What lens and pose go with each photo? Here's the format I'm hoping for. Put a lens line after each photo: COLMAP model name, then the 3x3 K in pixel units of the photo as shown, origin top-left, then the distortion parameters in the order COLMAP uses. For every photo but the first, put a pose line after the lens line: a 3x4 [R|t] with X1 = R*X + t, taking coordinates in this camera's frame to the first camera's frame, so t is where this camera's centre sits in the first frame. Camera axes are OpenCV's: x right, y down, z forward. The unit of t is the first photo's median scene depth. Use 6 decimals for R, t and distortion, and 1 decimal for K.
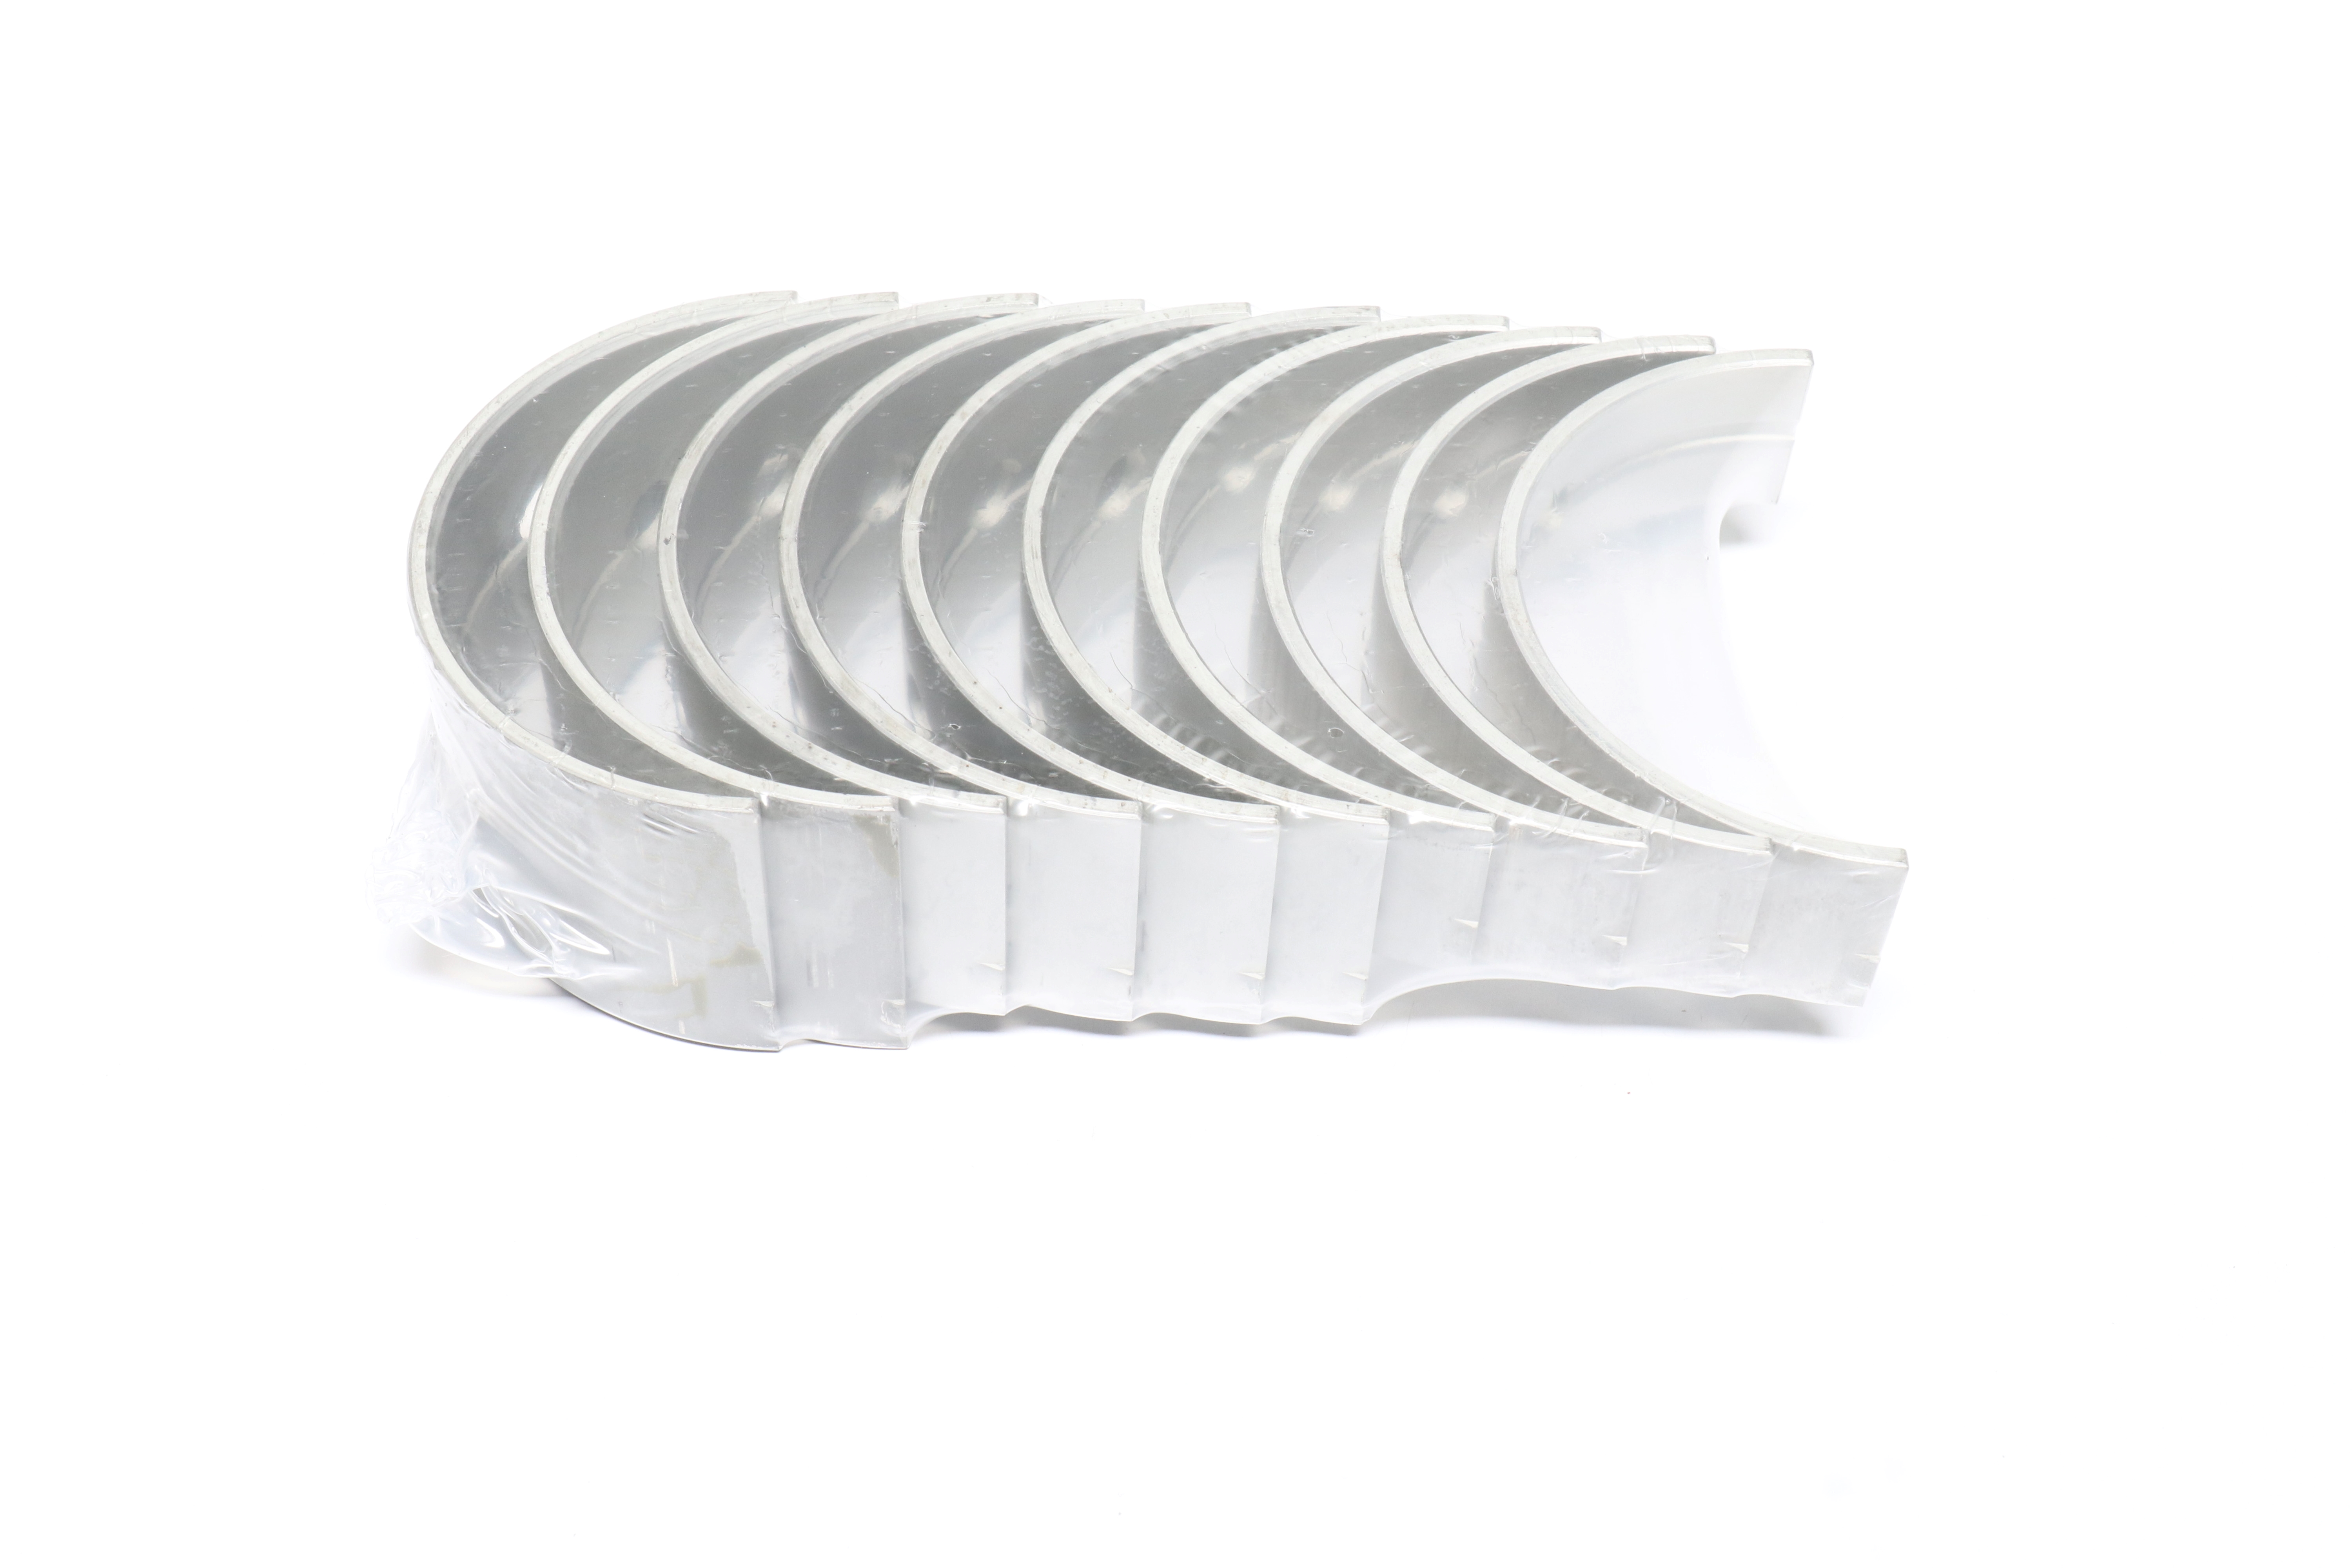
lens RADIAL K [[3495.5, 0, 1175.0], [0, 3495.5, 781.1], [0, 0, 1]] dist [-0.013509, 0.000000]
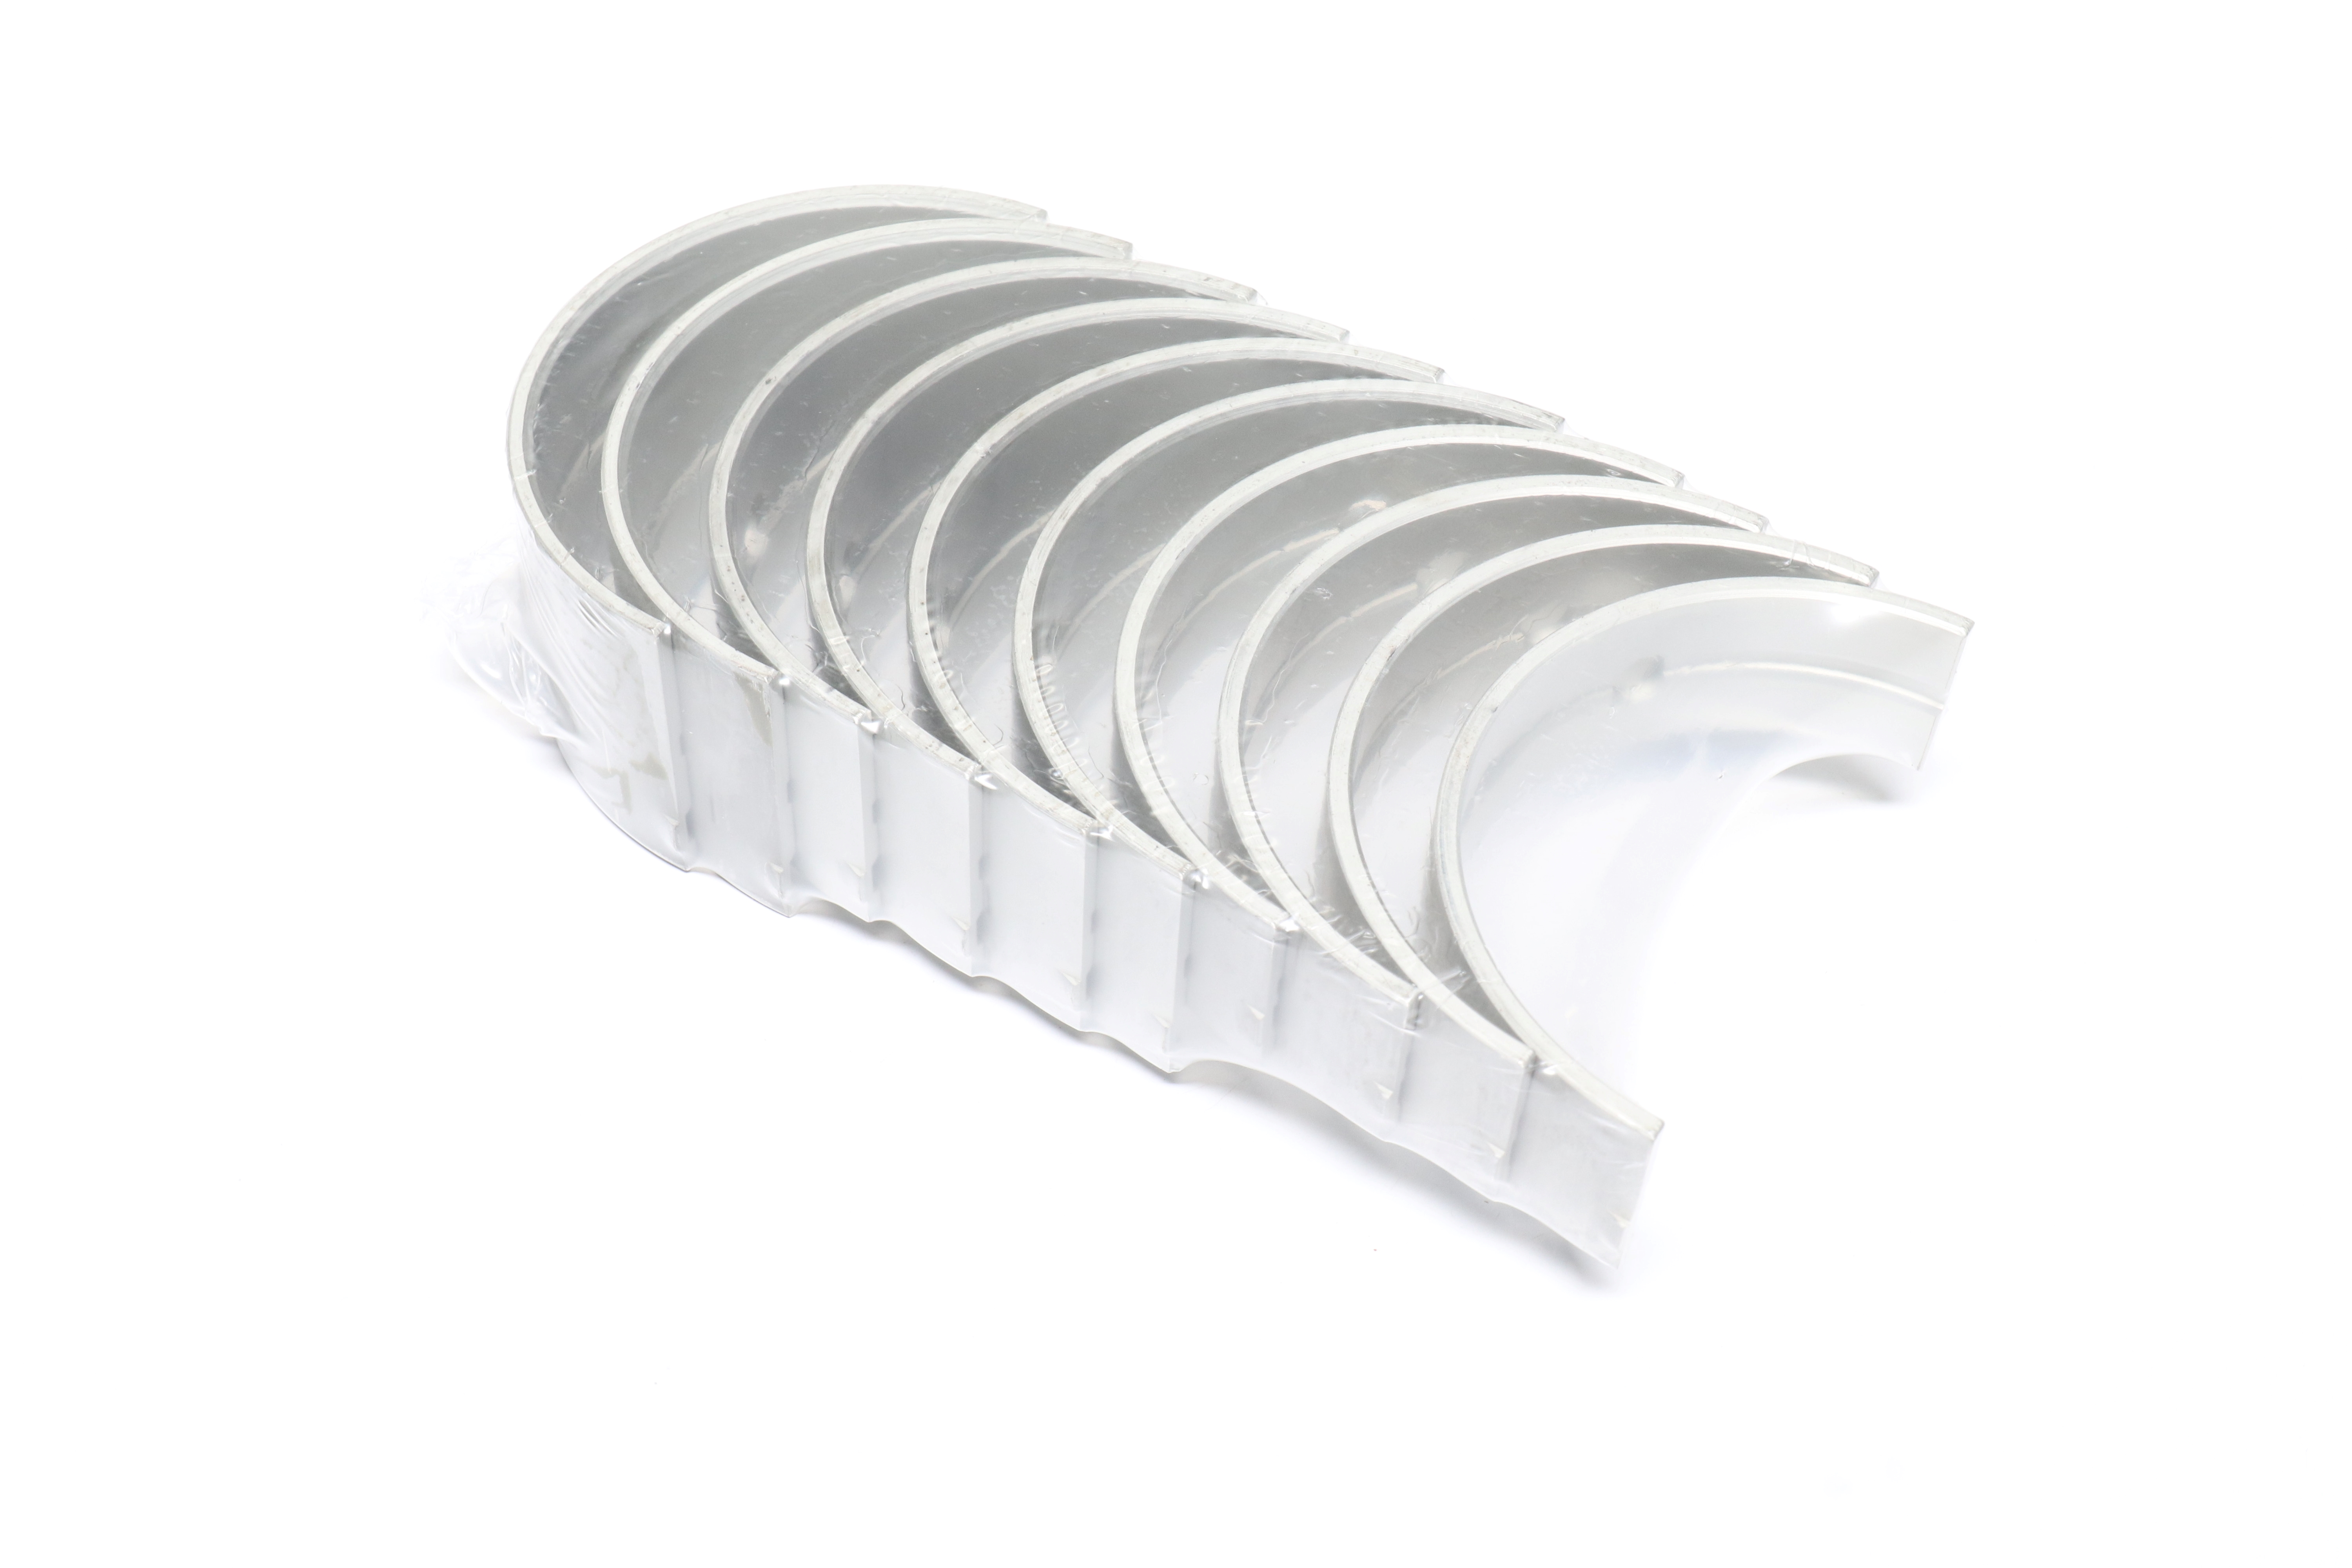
lens RADIAL K [[3495.5, 0, 1175.0], [0, 3495.5, 786.9], [0, 0, 1]] dist [-0.013509, 0.000000]
pose [[0.847567, 0.374695, -0.375812, 0.373419], [-0.373092, 0.924326, 0.080146, -0.080067], [0.377403, 0.072283, 0.923224, 0.077621]]
